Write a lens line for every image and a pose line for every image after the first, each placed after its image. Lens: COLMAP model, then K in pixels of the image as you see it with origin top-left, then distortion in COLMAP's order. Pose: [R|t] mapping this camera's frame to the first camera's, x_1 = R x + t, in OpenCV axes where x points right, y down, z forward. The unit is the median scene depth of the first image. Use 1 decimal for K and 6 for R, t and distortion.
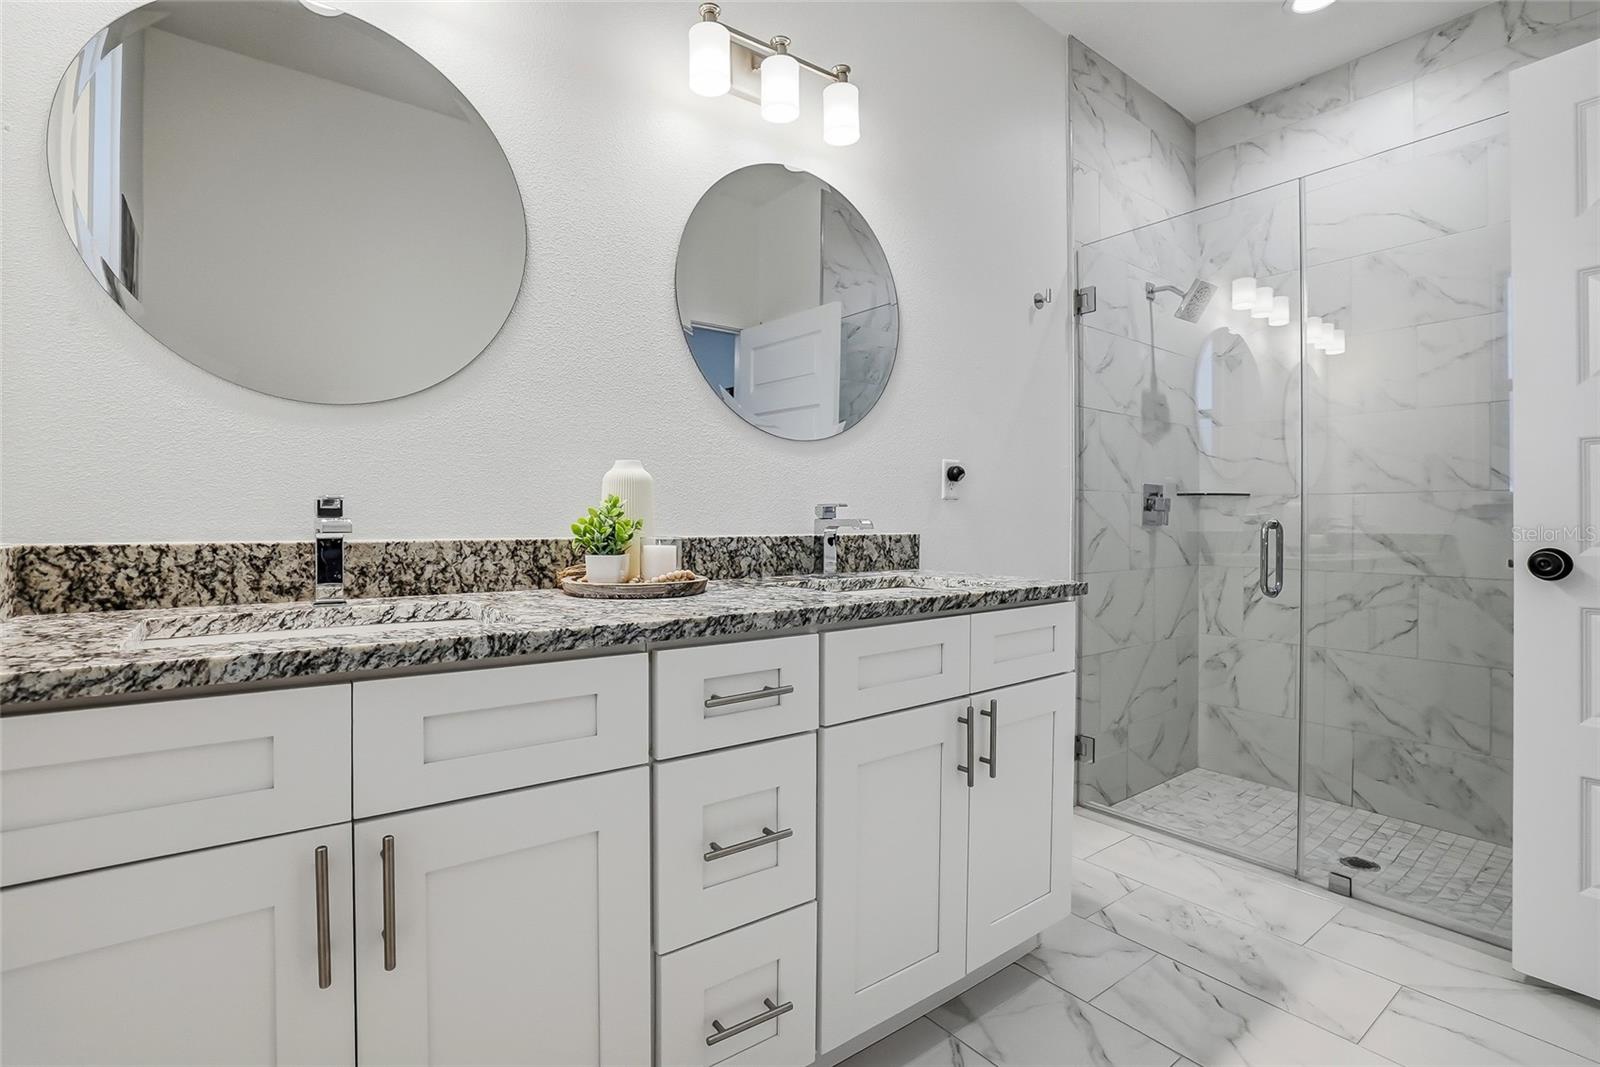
lens RADIAL K [[757.5, 0, 800.5], [0, 757.5, 516.2], [0, 0, 1]] dist [-0.058129, 0.019881]
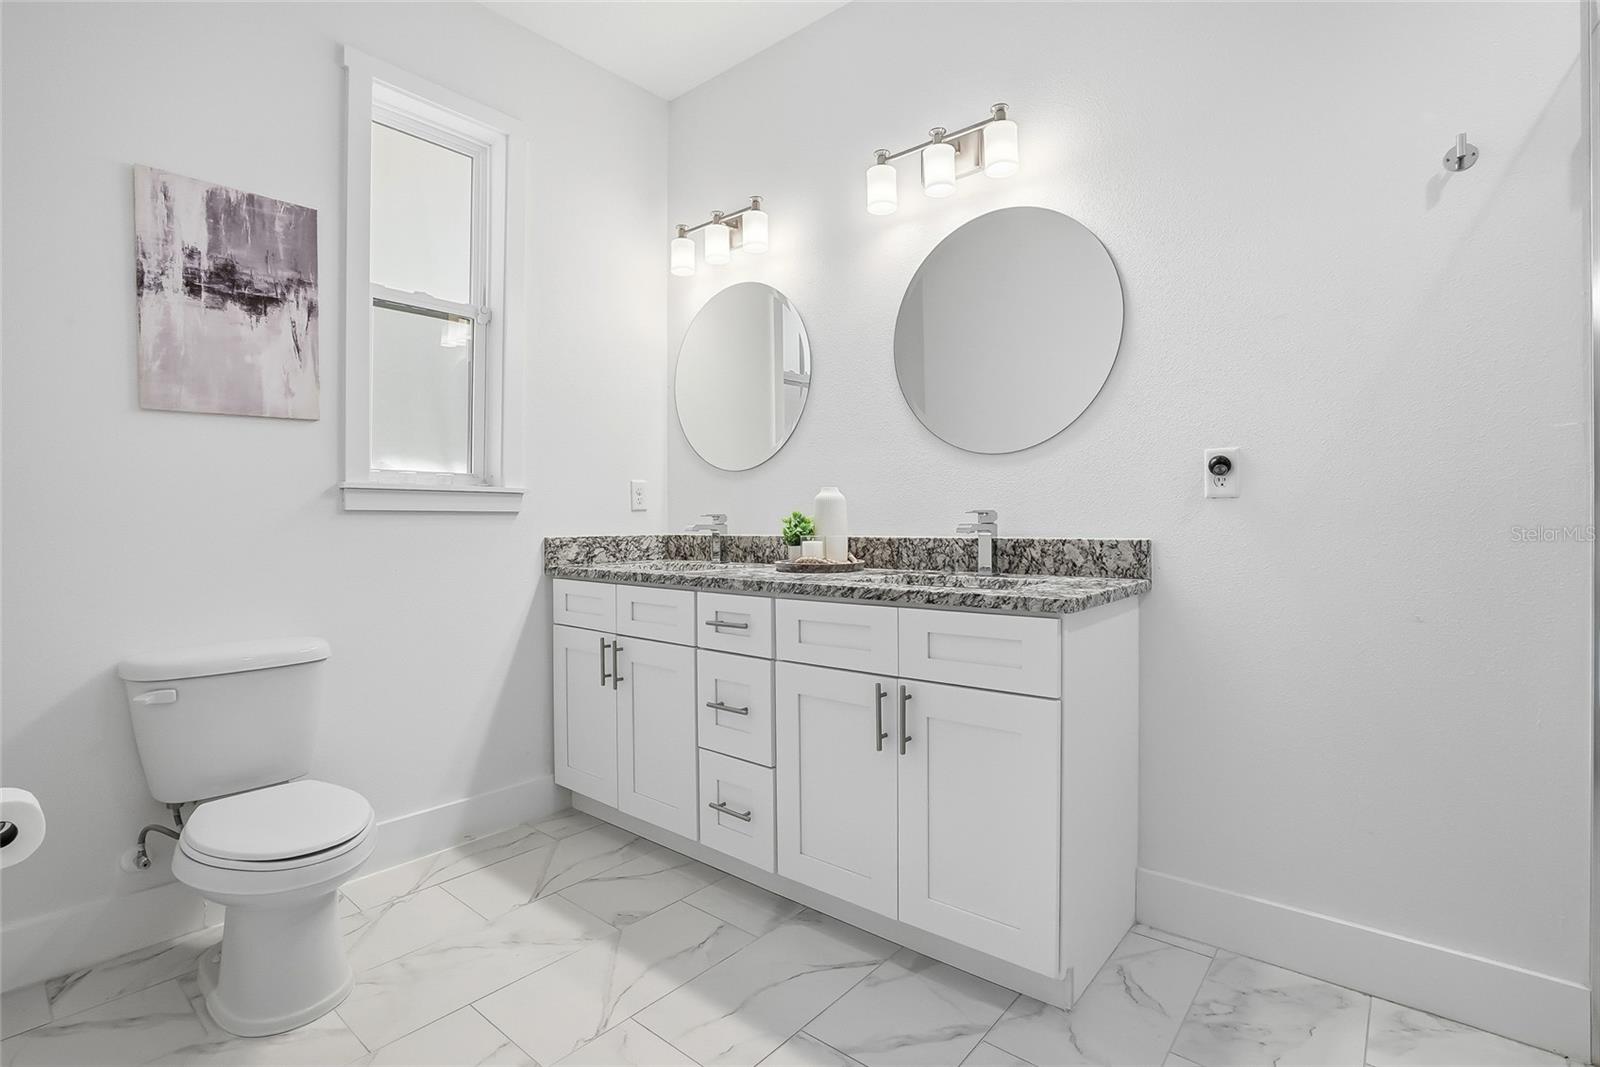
lens RADIAL K [[757.5, 0, 800.5], [0, 757.5, 516.2], [0, 0, 1]] dist [-0.058129, 0.019881]
pose [[0.206650, -0.009431, -0.978369, 1.149634], [0.011407, 0.999909, -0.007230, -0.002718], [0.978348, -0.009666, 0.206739, 0.532539]]
